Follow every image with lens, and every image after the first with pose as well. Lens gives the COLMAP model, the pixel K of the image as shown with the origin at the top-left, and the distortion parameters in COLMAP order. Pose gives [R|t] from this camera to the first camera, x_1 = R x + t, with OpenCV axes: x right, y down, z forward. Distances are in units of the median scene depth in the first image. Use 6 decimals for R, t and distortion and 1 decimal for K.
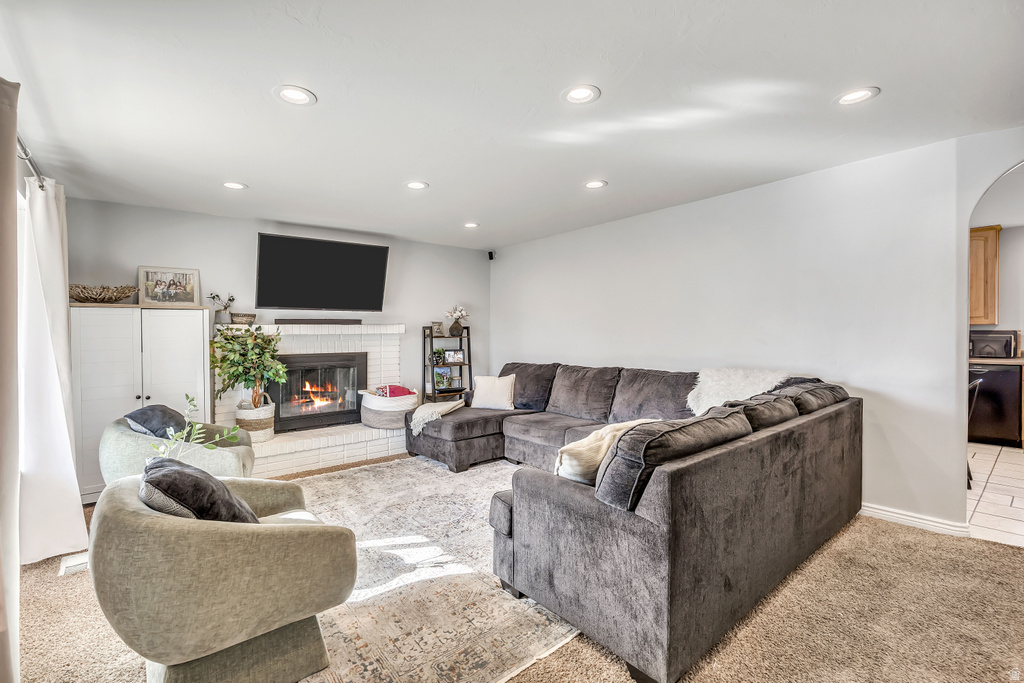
lens RADIAL K [[447.6, 0, 510.8], [0, 447.6, 342.9], [0, 0, 1]] dist [-0.011328, 0.002814]
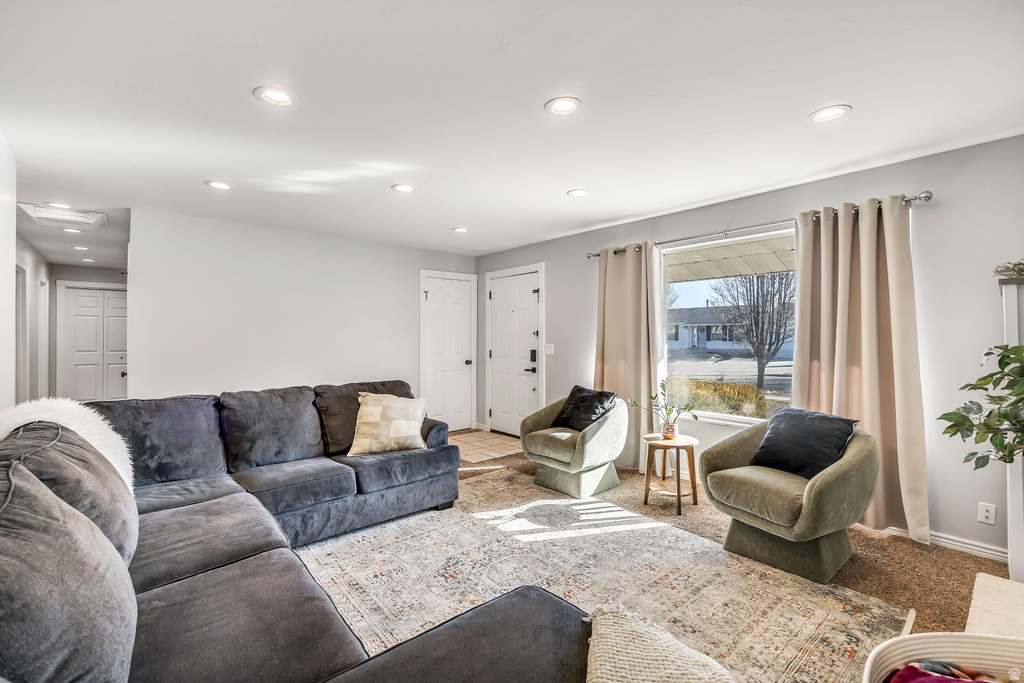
lens RADIAL K [[447.6, 0, 506.0], [0, 447.6, 327.6], [0, 0, 1]] dist [-0.011328, 0.002814]
pose [[-0.999852, 0.008419, -0.015034, -0.093100], [0.008397, 0.999964, 0.001526, -0.029124], [0.015046, 0.001399, -0.999886, 1.261525]]
